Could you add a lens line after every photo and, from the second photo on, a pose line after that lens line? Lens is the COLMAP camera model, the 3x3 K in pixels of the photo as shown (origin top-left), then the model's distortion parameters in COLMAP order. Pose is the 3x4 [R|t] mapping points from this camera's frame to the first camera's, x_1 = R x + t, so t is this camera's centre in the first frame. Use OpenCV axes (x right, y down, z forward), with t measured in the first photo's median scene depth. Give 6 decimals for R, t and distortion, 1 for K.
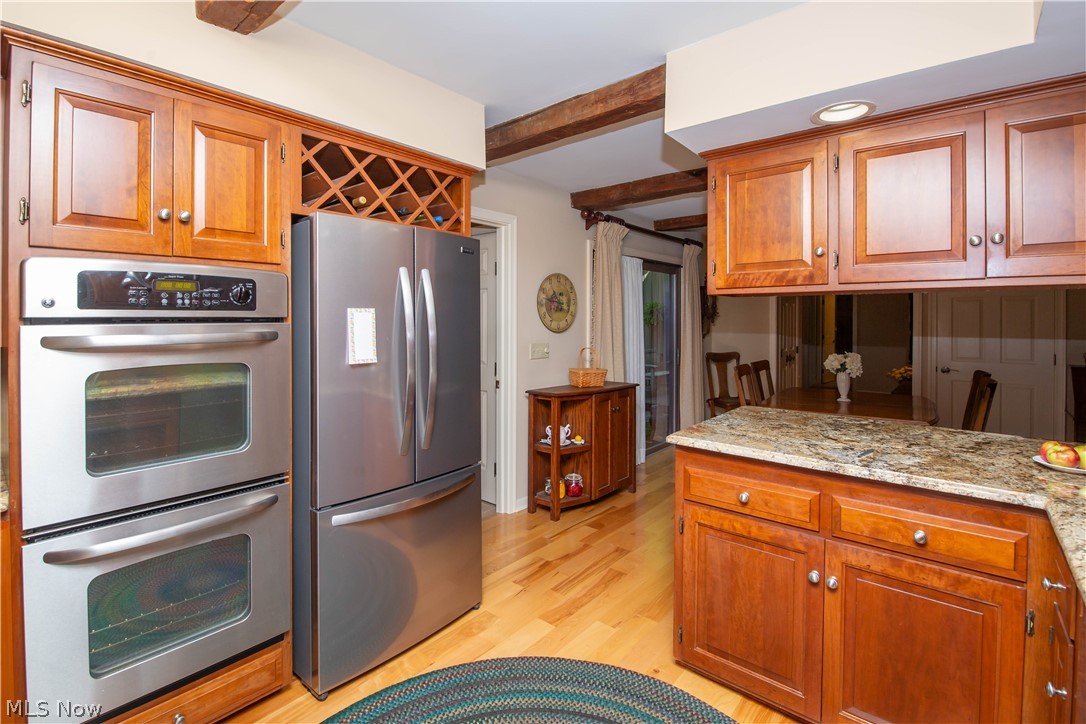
lens RADIAL K [[487.7, 0, 557.3], [0, 487.7, 325.1], [0, 0, 1]] dist [-0.001799, -0.000213]
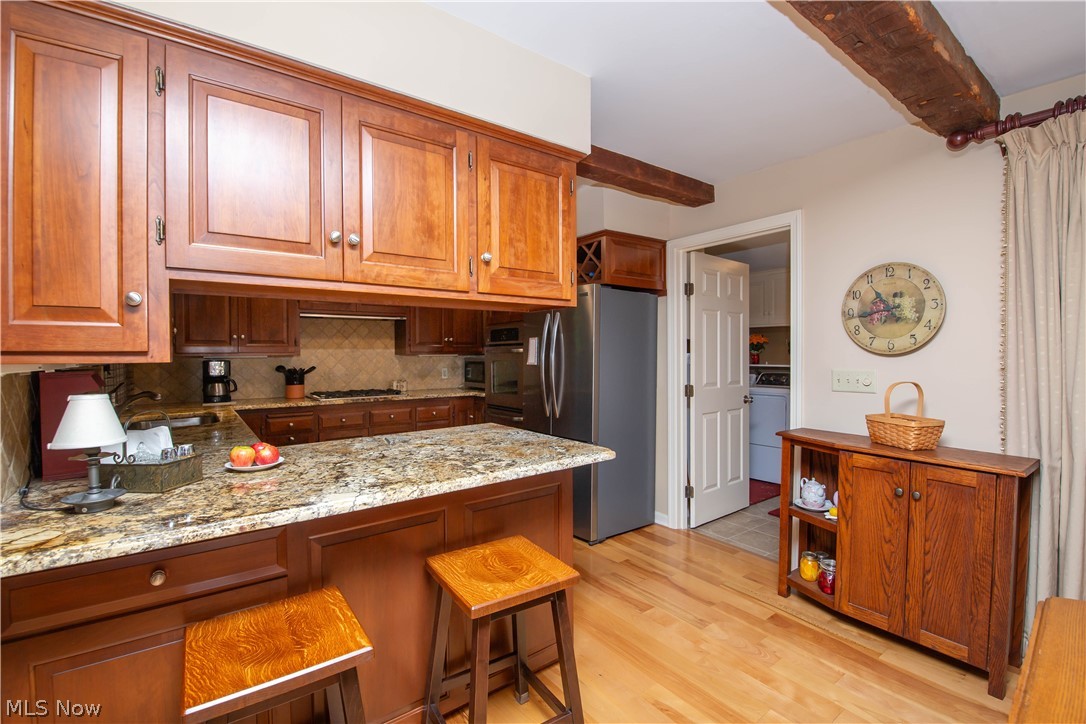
lens RADIAL K [[487.7, 0, 539.1], [0, 487.7, 361.3], [0, 0, 1]] dist [-0.001799, -0.000213]
pose [[-0.241025, 0.011269, -0.970453, 0.760882], [-0.008129, 0.999874, 0.013629, 0.018583], [0.970485, 0.011173, -0.240903, 0.728918]]
